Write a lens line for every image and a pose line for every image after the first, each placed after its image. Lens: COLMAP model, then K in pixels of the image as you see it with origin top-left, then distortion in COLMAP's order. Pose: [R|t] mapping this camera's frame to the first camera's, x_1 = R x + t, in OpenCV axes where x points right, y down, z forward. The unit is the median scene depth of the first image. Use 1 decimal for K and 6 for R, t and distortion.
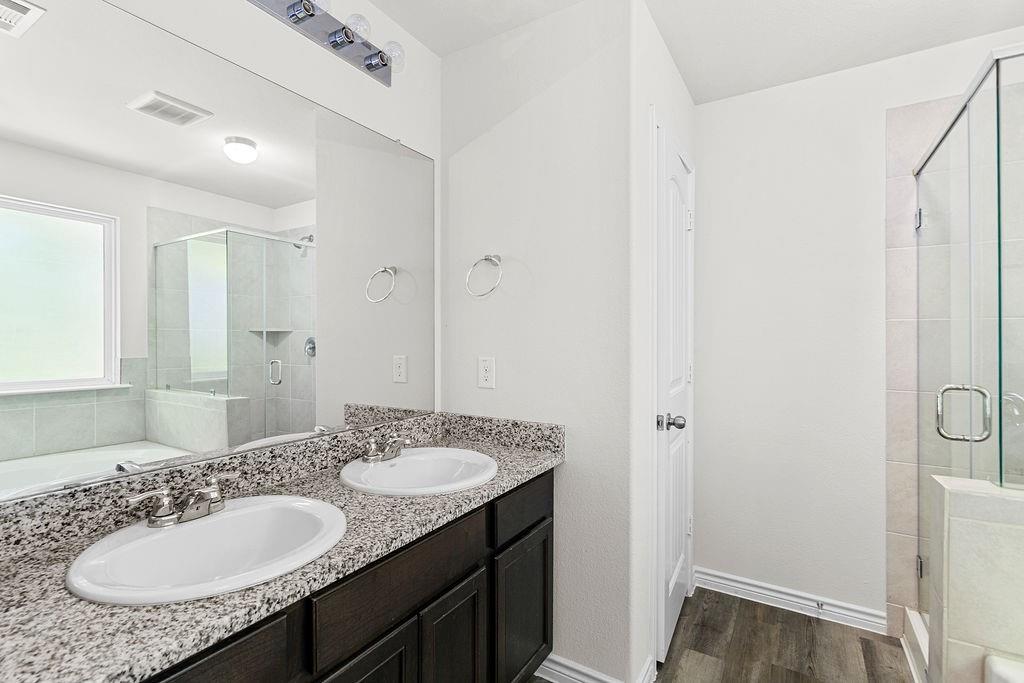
lens RADIAL K [[488.9, 0, 512.0], [0, 488.9, 341.5], [0, 0, 1]] dist [0.004165, 0.000771]
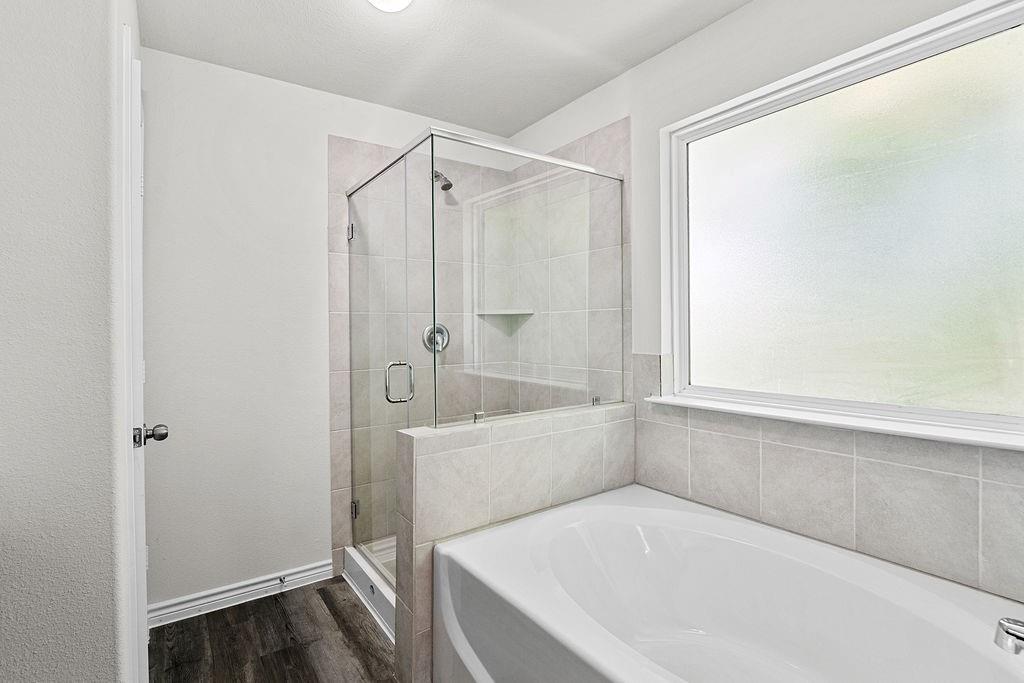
lens RADIAL K [[497.7, 0, 510.0], [0, 497.7, 334.0], [0, 0, 1]] dist [-0.000836, 0.000311]
pose [[0.412851, -0.018937, 0.910602, -0.156356], [0.017396, 0.999765, 0.012905, -0.000372], [-0.910632, 0.010513, 0.413084, 0.109516]]
